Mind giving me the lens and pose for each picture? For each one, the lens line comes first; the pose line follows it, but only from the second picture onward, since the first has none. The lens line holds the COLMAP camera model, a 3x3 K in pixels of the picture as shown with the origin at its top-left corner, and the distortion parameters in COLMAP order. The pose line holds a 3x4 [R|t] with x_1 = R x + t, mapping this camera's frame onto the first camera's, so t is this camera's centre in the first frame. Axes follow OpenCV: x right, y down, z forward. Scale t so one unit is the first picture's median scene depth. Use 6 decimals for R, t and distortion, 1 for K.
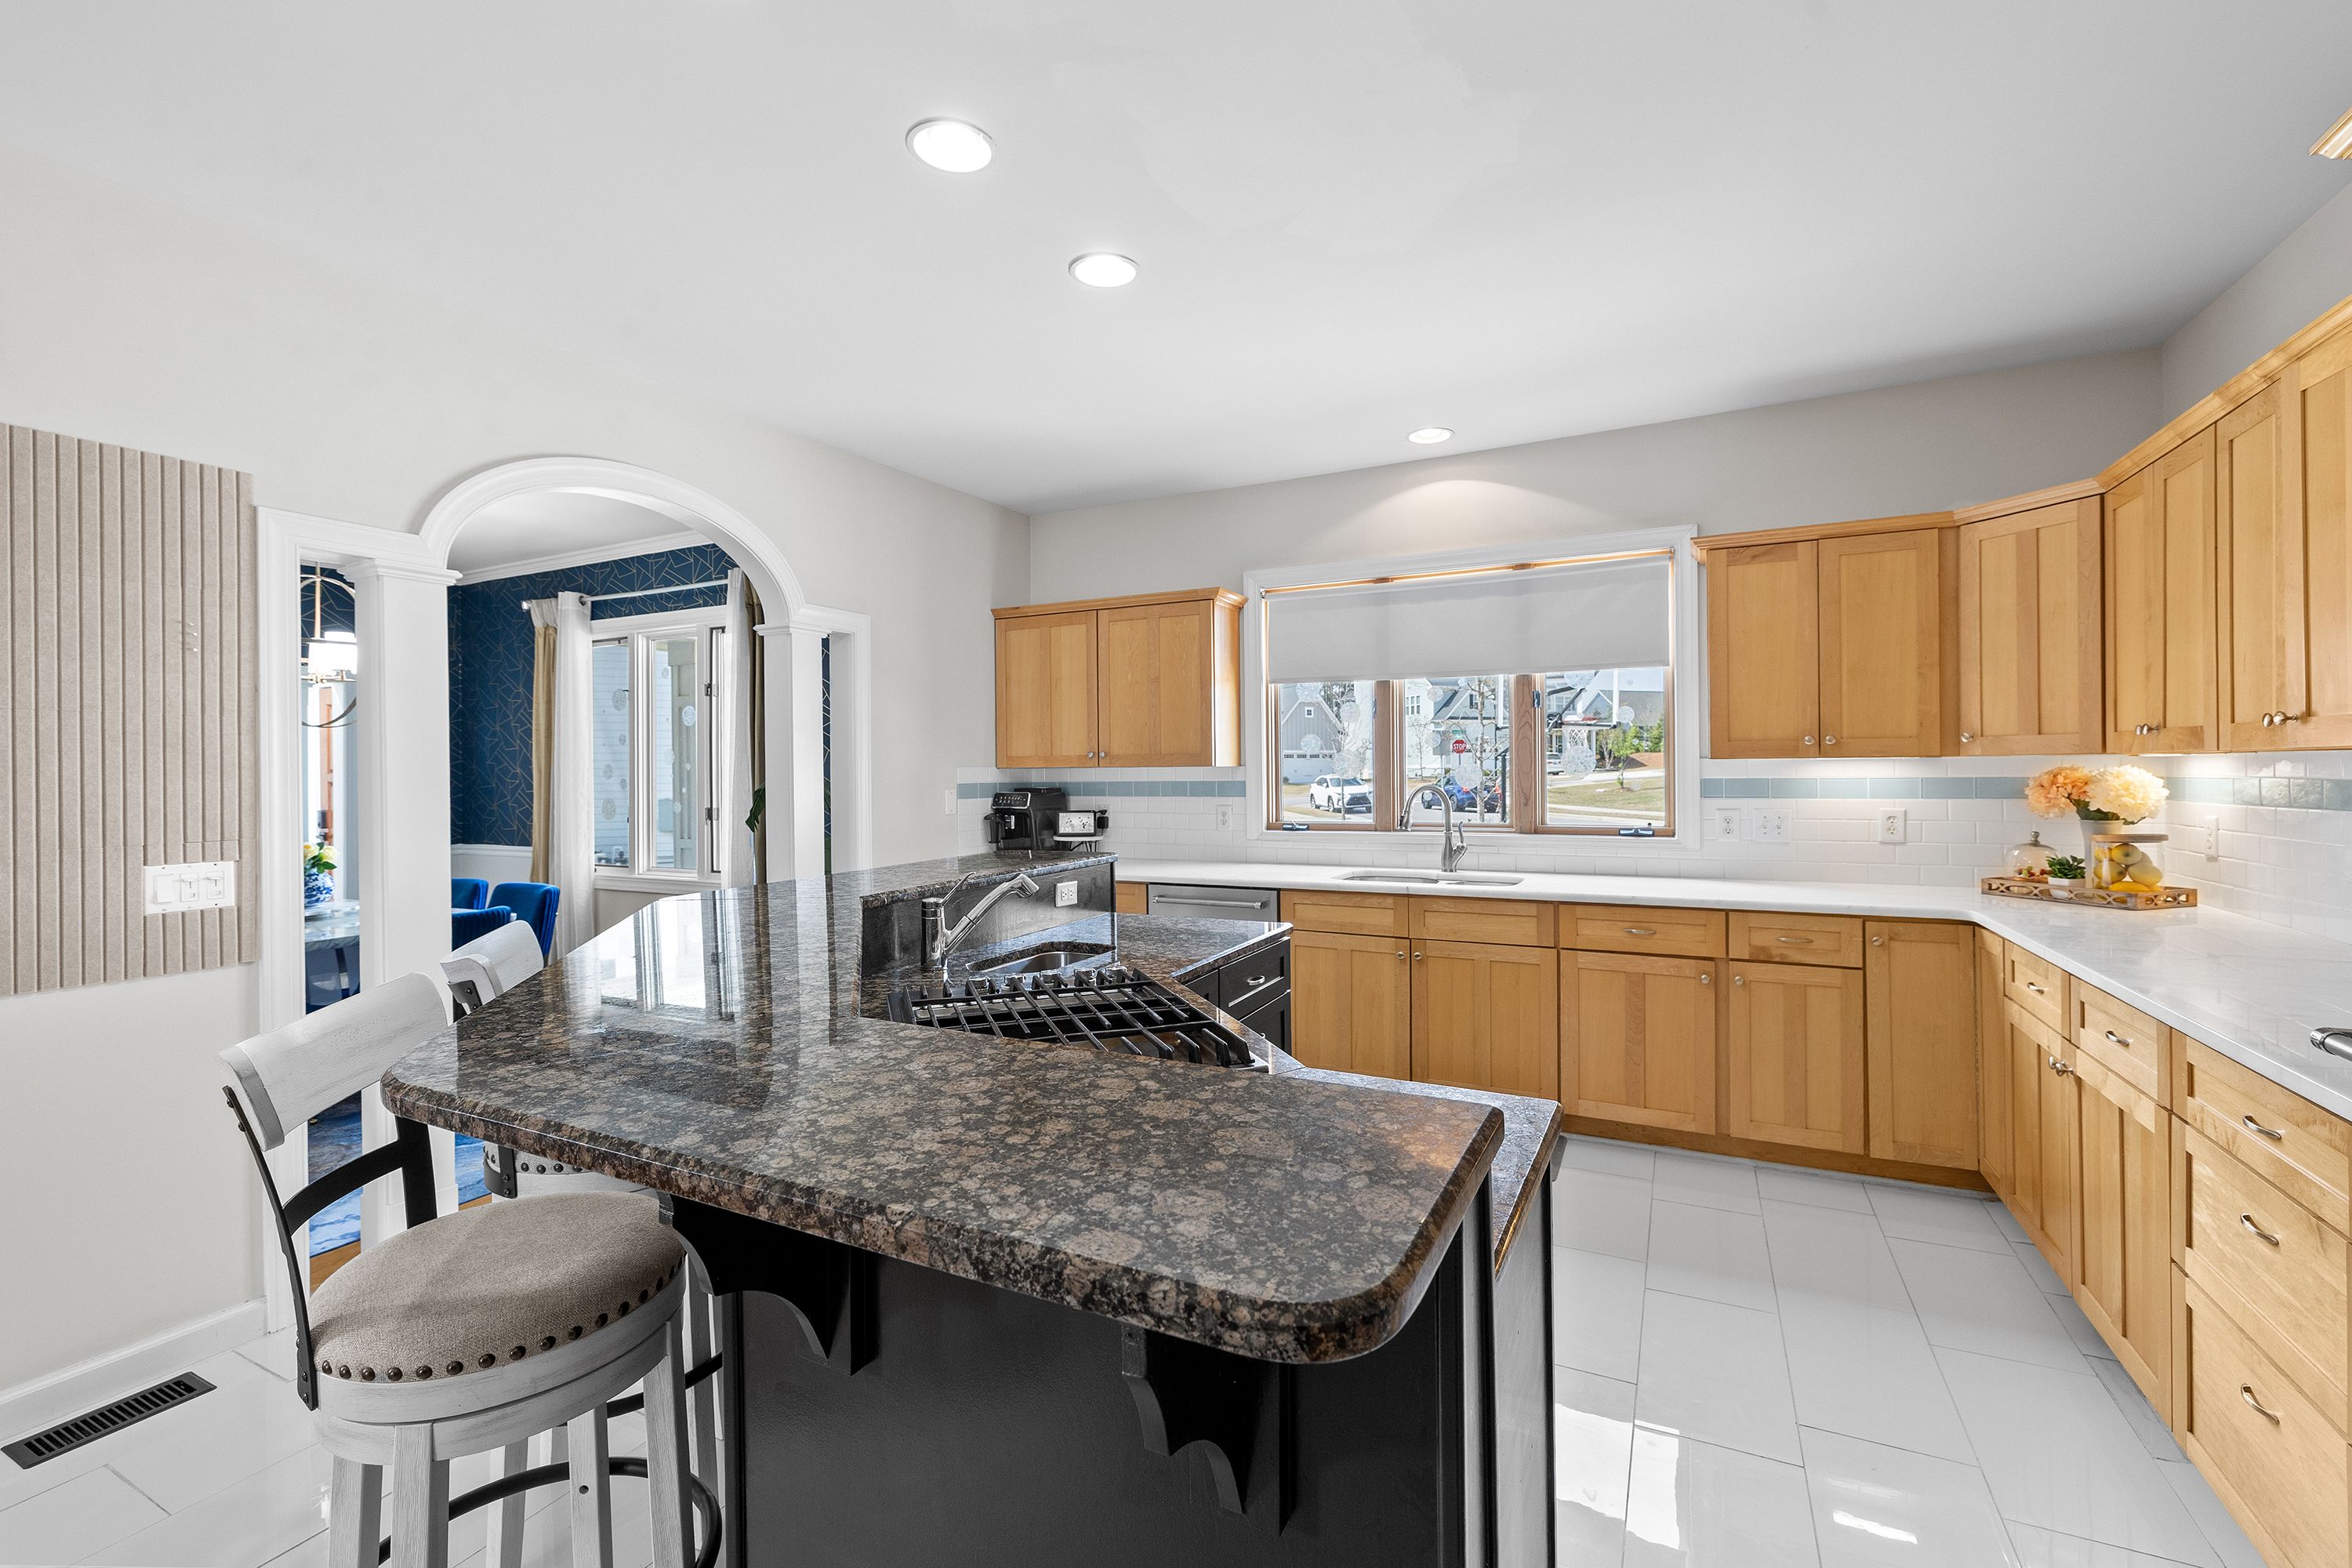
lens RADIAL K [[1007.9, 0, 1180.4], [0, 1007.9, 770.2], [0, 0, 1]] dist [-0.000476, 0.000094]
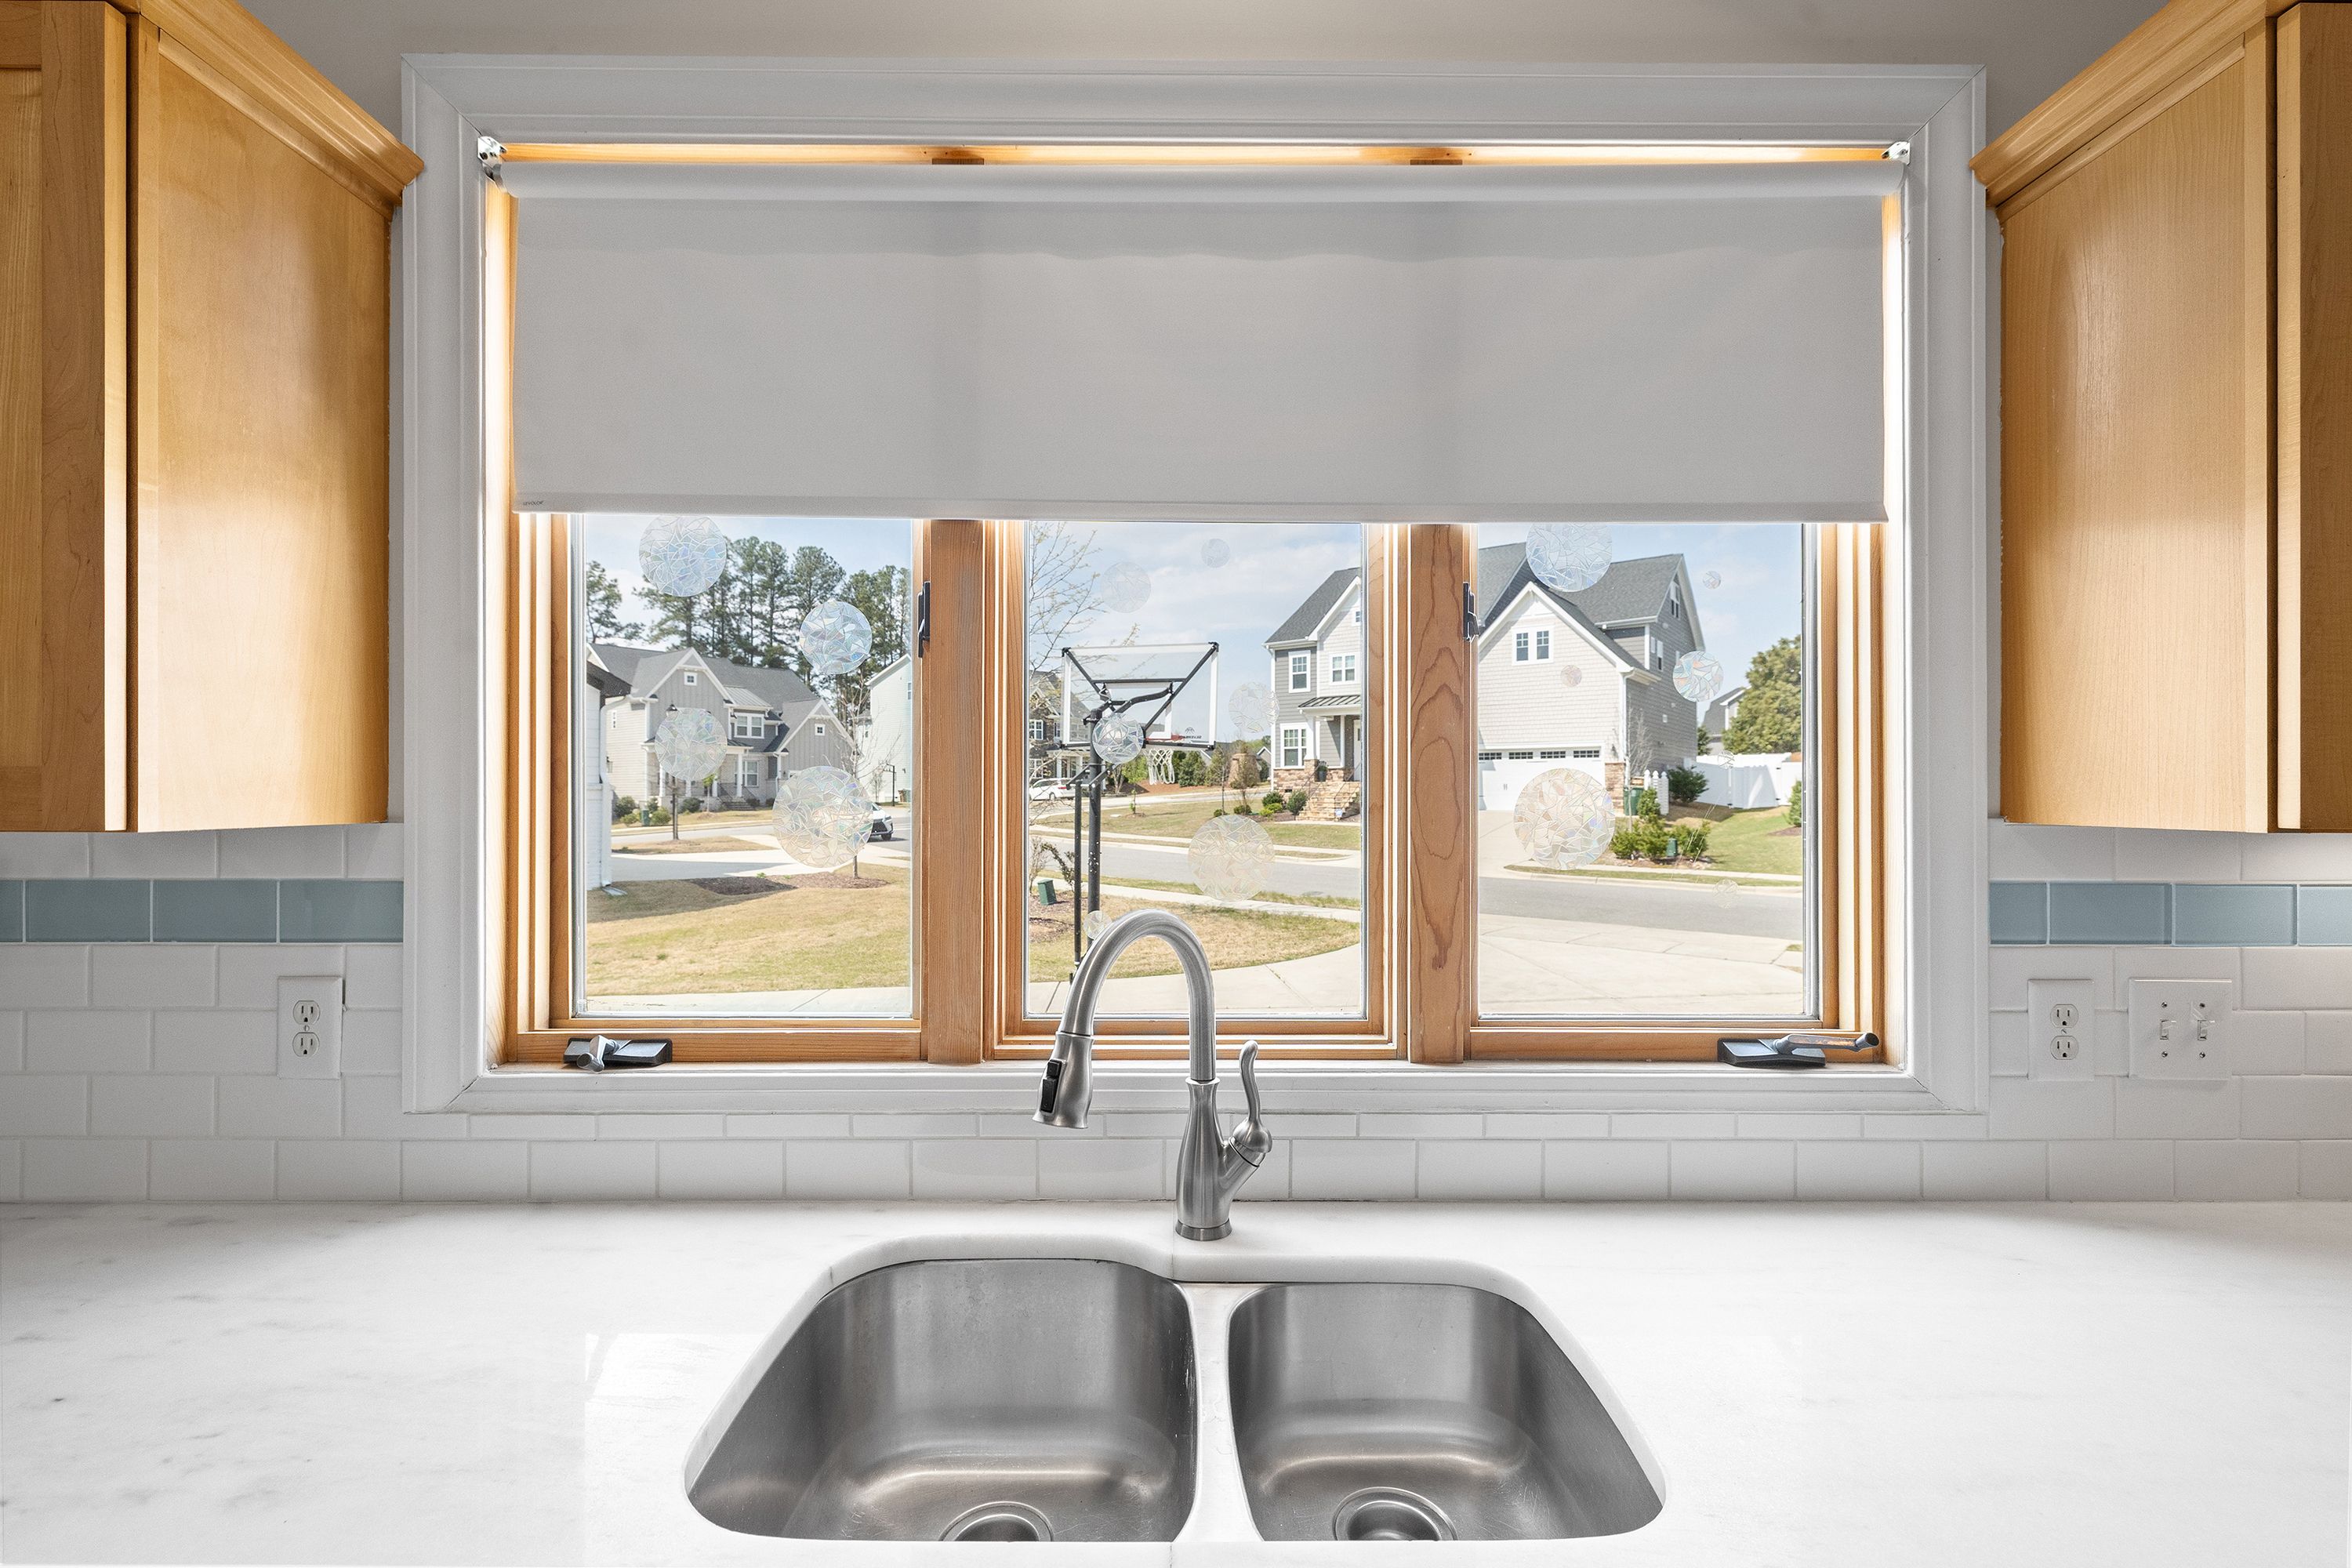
lens RADIAL K [[1036.2, 0, 1185.9], [0, 1036.2, 791.9], [0, 0, 1]] dist [-0.001400, -0.000169]
pose [[0.892696, 0.011042, 0.450524, 0.171195], [-0.010300, 0.999939, -0.004099, -0.017911], [-0.450541, -0.000981, 0.892755, 0.943539]]
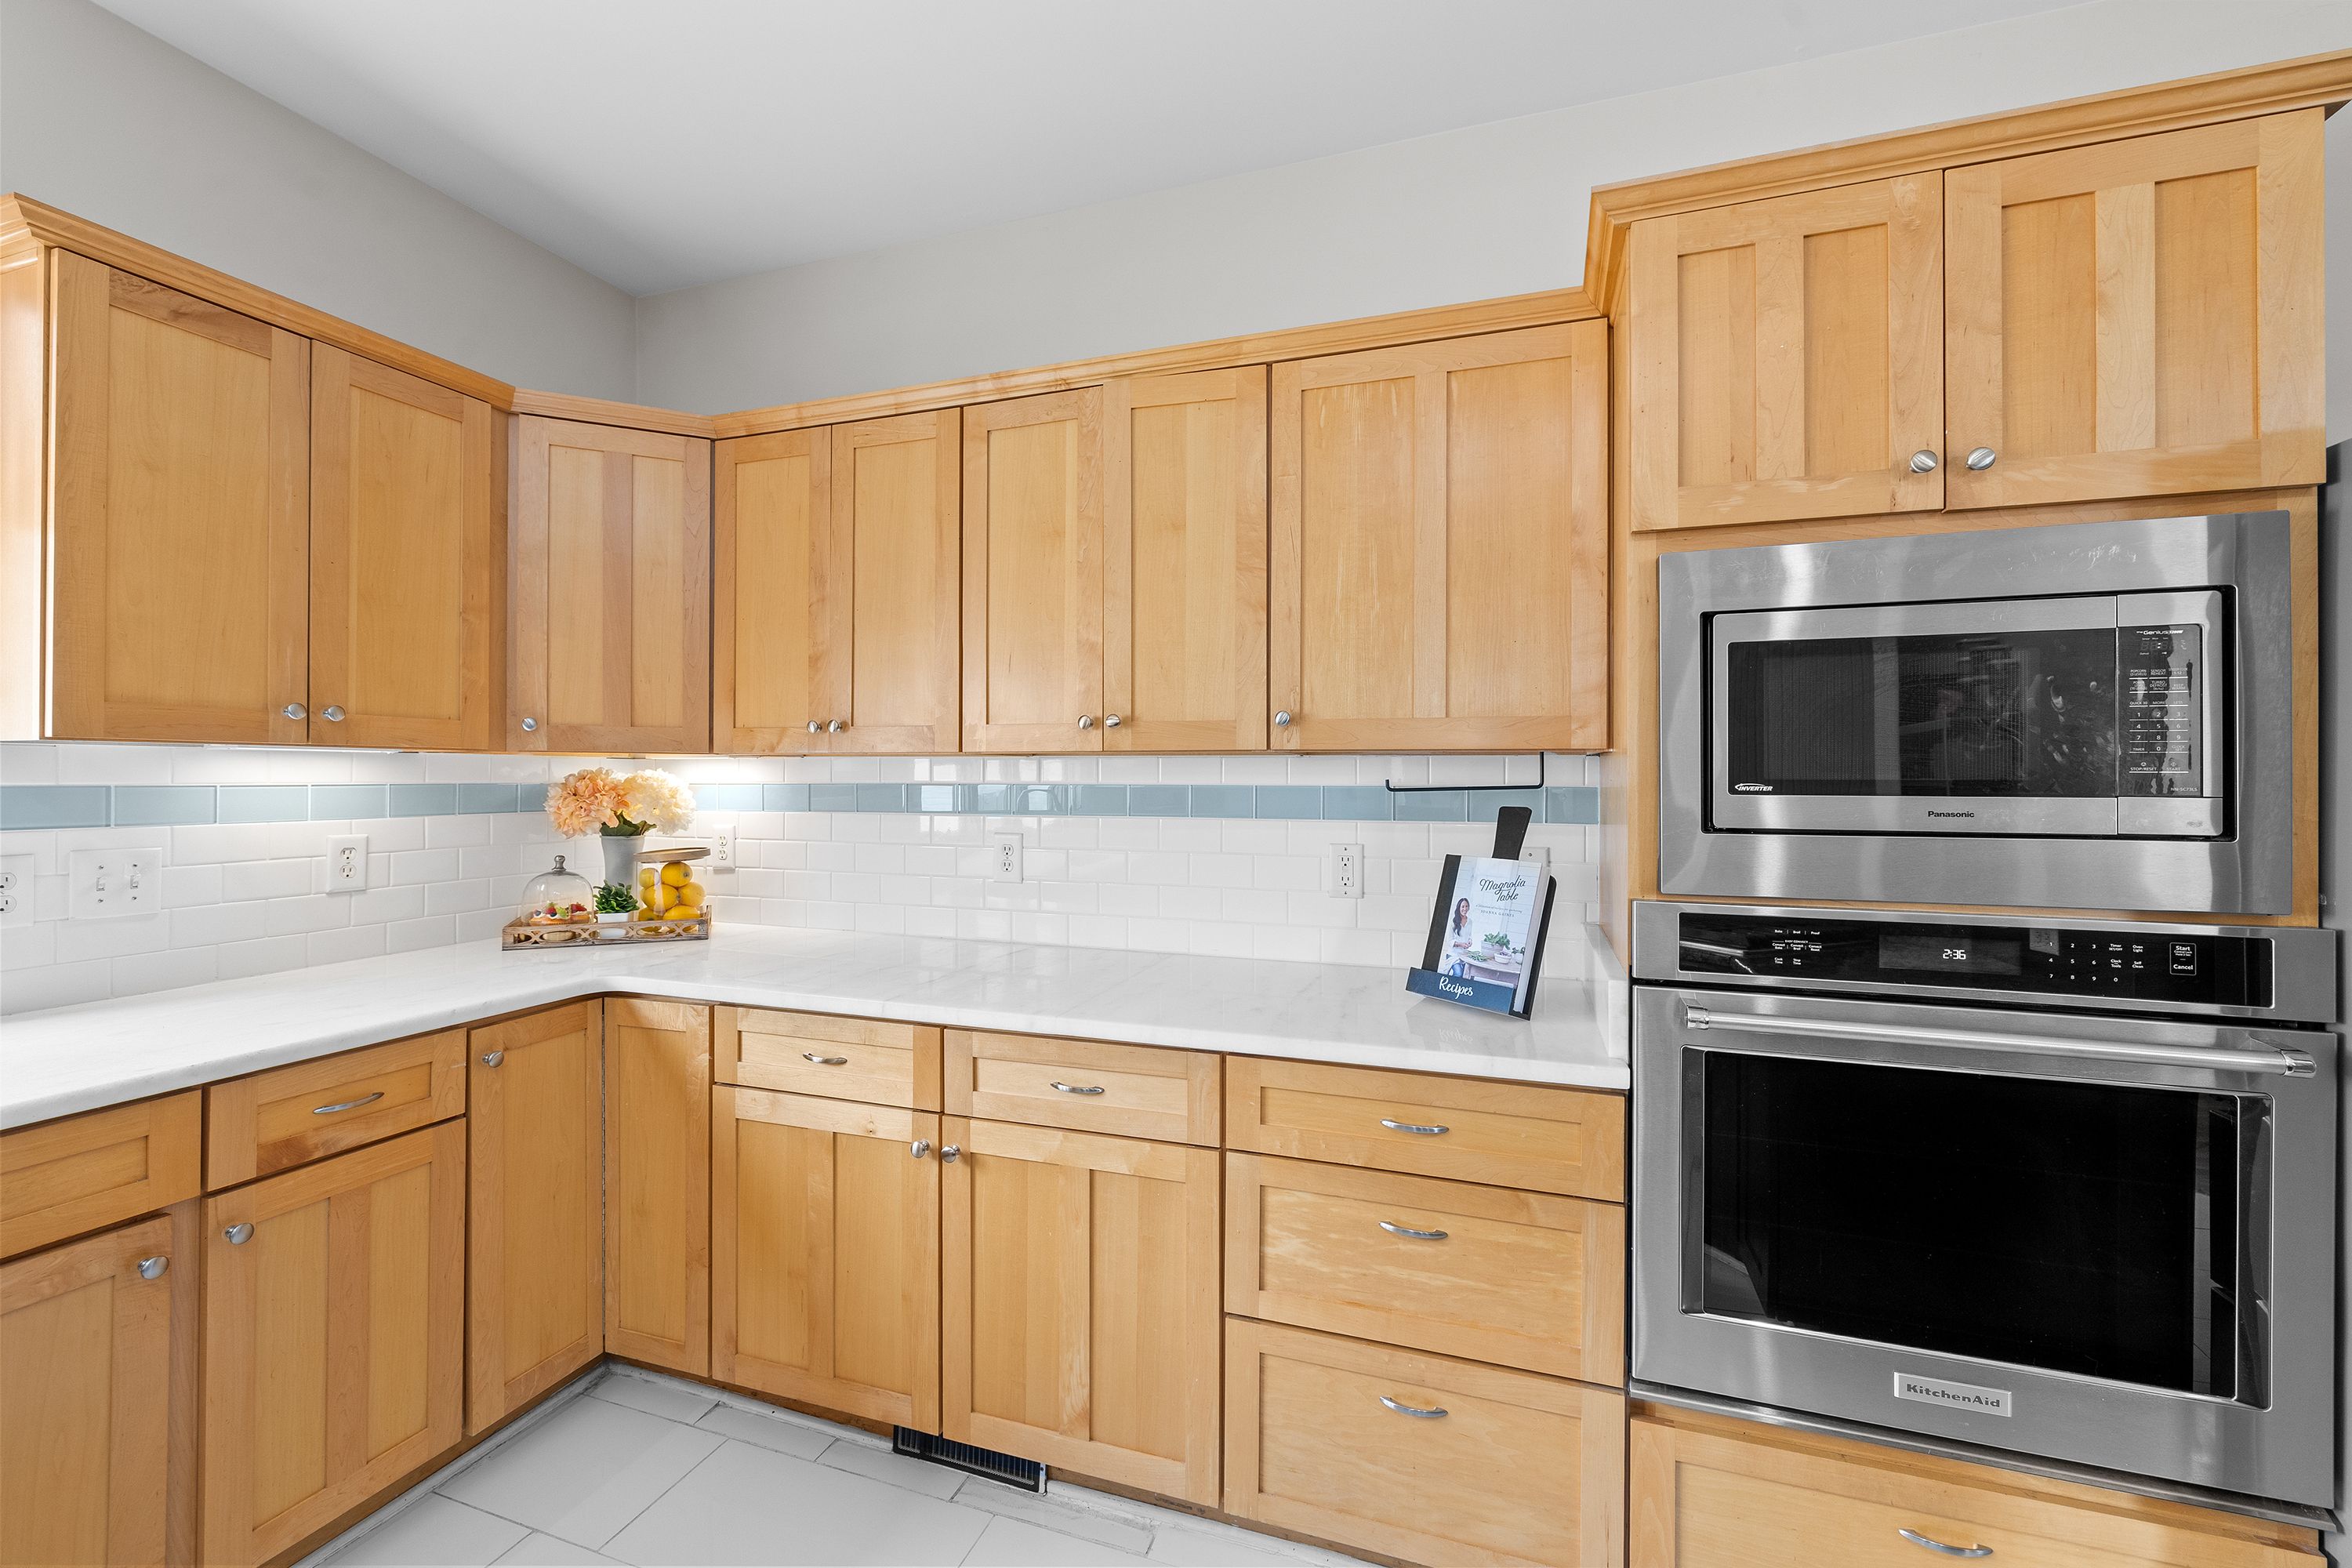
lens RADIAL K [[984.0, 0, 1176.7], [0, 984.0, 769.6], [0, 0, 1]] dist [0.000394, 0.000098]
pose [[-0.122795, 0.016207, 0.992300, 0.061597], [-0.004340, 0.999848, -0.016867, 0.007117], [-0.992423, -0.006378, -0.122706, 0.616991]]
